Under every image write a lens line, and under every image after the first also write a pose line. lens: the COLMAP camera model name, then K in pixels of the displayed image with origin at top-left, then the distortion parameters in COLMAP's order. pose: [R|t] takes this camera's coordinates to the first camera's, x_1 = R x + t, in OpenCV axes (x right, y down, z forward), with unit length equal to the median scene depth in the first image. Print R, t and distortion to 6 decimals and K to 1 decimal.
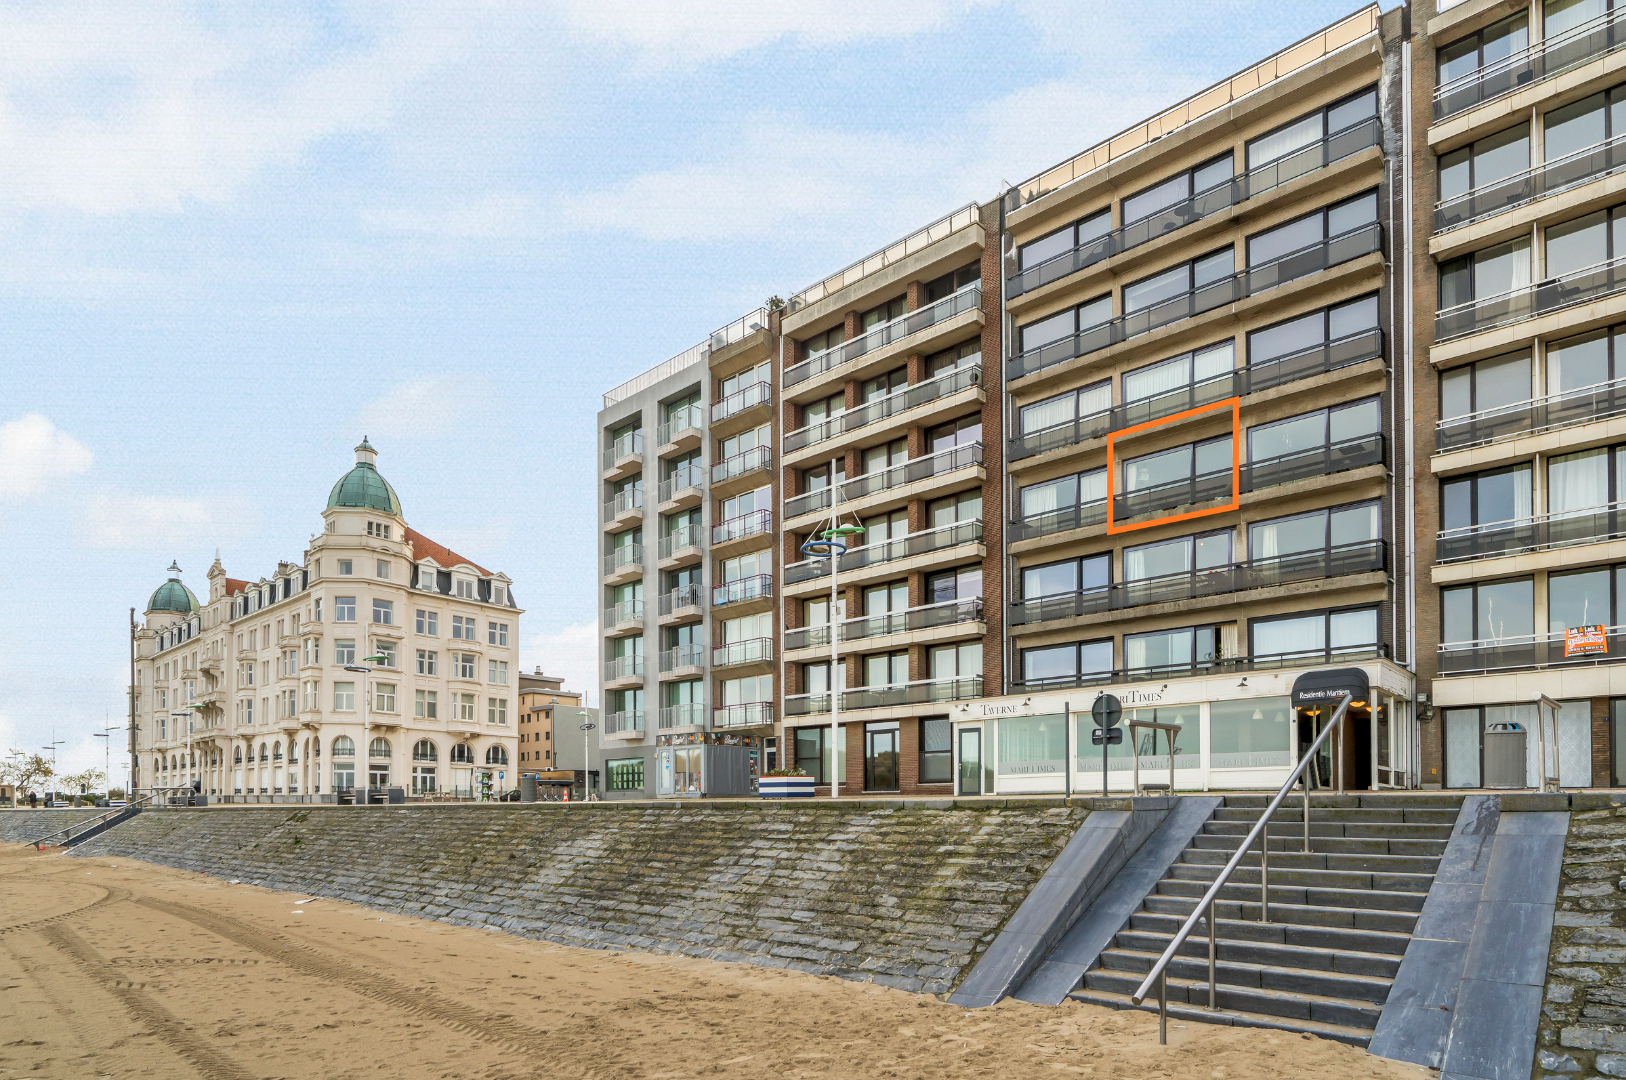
lens RADIAL K [[758.2, 0, 818.8], [0, 758.2, 512.0], [0, 0, 1]] dist [-0.002832, 0.000678]
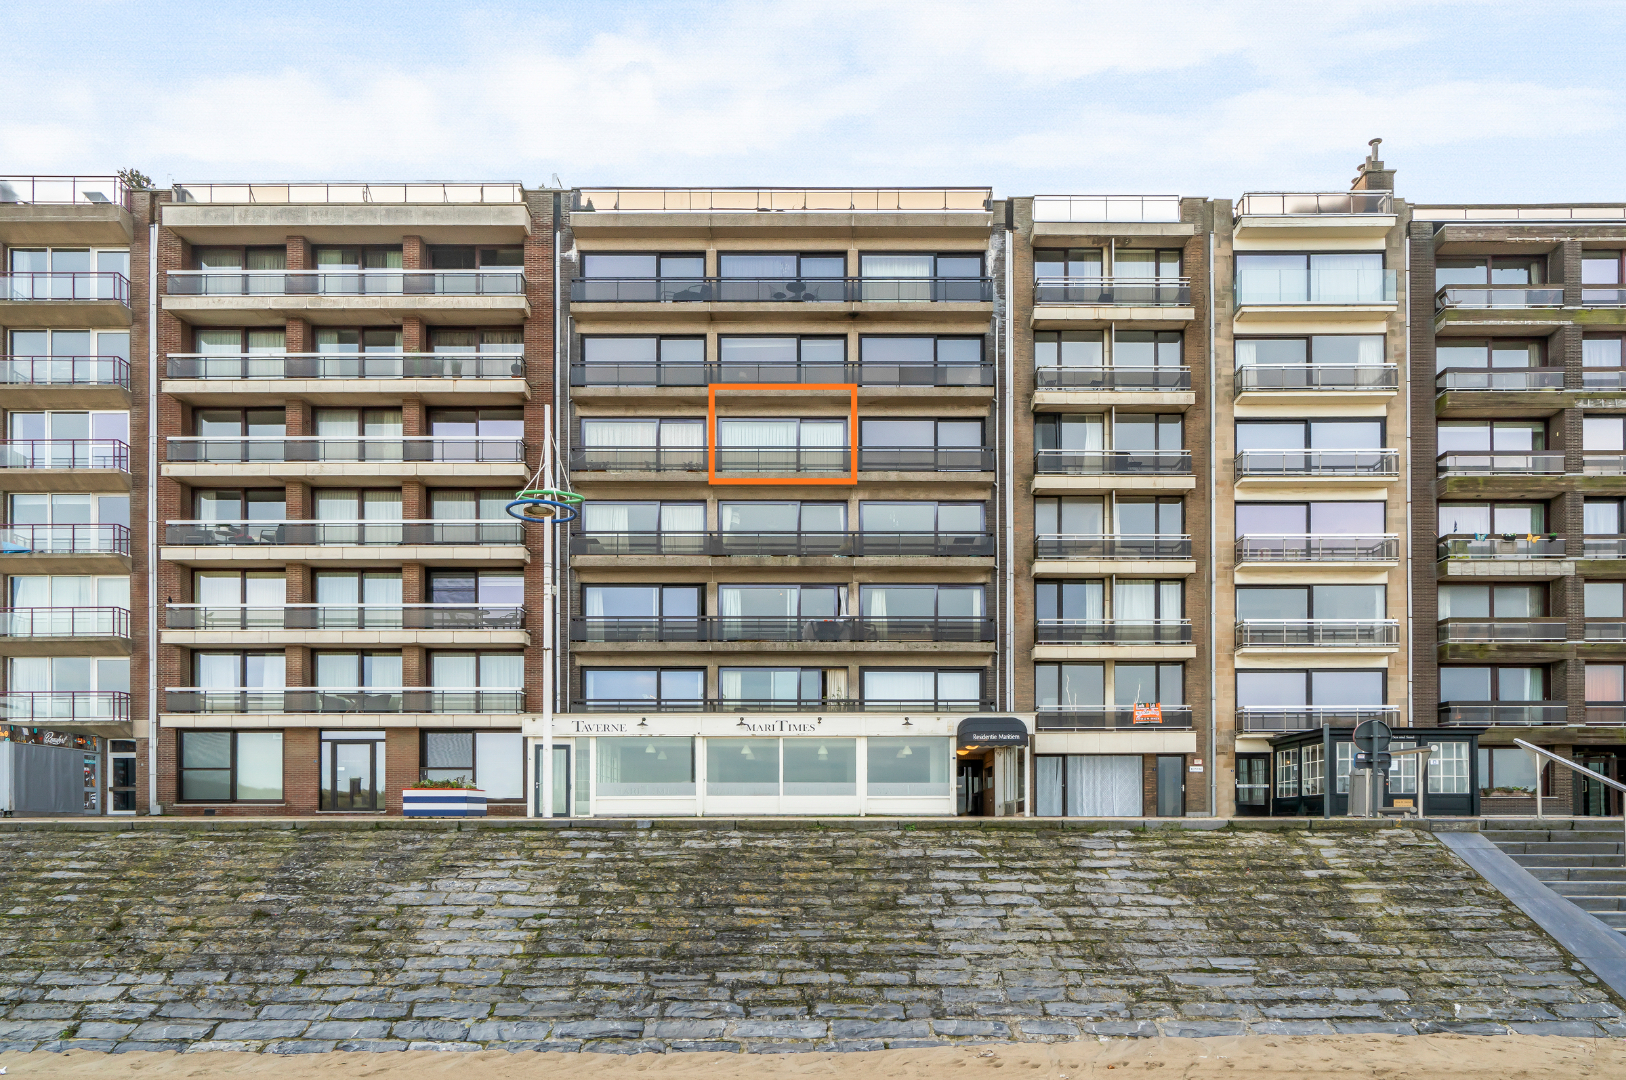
lens RADIAL K [[772.8, 0, 1062.0], [0, 772.8, 592.5], [0, 0, 1]] dist [-0.002867, 0.000531]
pose [[0.779125, 0.185245, 0.598872, 0.168631], [-0.228031, 0.973643, -0.004504, -0.049420], [-0.583923, -0.133052, 0.800832, -0.127213]]
